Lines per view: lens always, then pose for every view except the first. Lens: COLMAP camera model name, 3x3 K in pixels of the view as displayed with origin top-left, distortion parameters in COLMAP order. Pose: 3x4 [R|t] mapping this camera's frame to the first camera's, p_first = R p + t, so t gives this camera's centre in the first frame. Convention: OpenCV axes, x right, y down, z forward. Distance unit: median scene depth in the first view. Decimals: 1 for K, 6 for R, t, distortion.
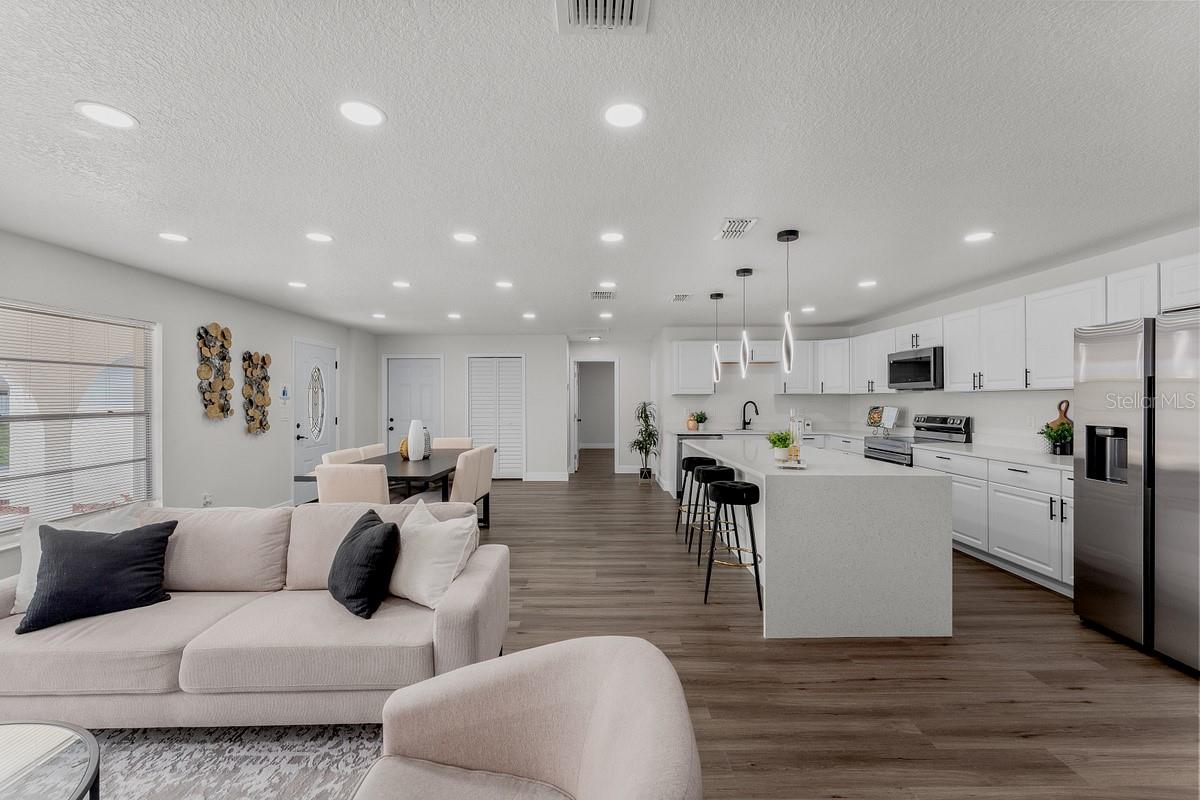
lens RADIAL K [[479.0, 0, 603.2], [0, 479.0, 400.2], [0, 0, 1]] dist [0.001295, 0.000020]
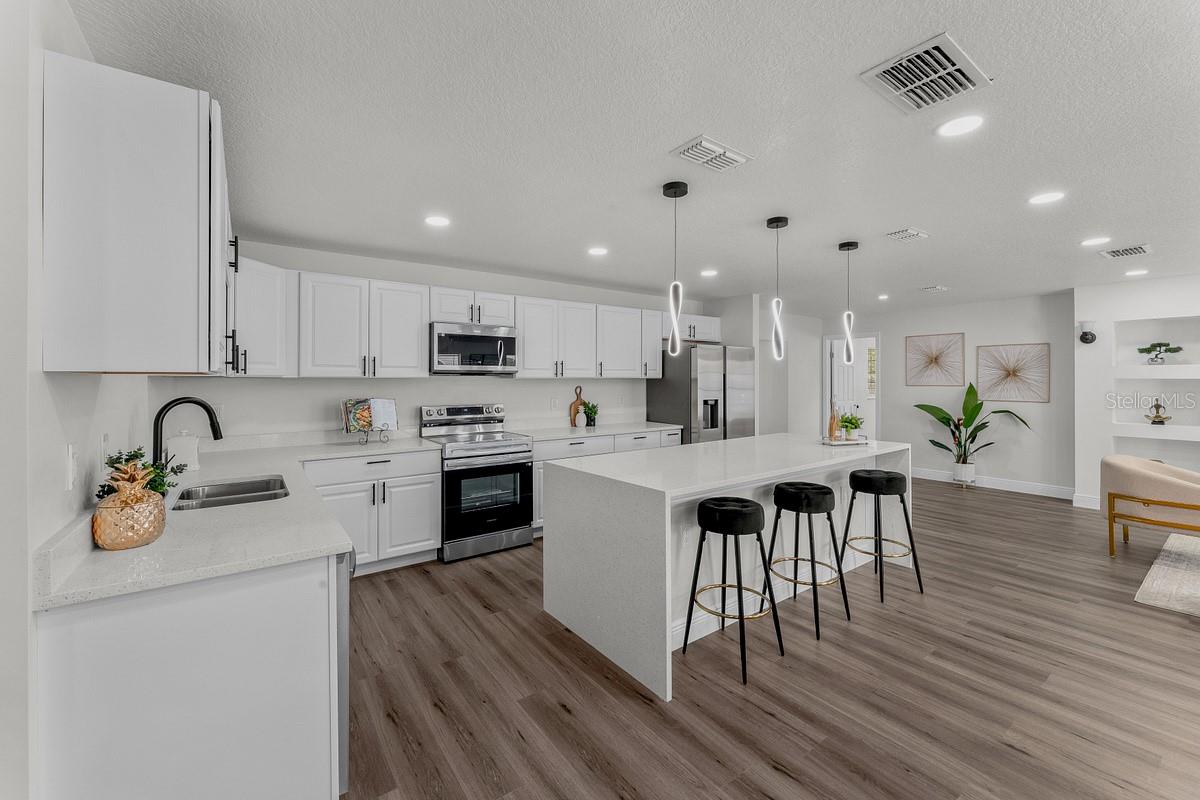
lens RADIAL K [[488.3, 0, 597.3], [0, 488.3, 377.8], [0, 0, 1]] dist [0.000050, -0.000142]
pose [[-0.580560, 0.005892, 0.814196, -0.176013], [0.001967, 0.999981, -0.005834, -0.014580], [-0.814215, -0.001786, -0.580561, 1.687847]]
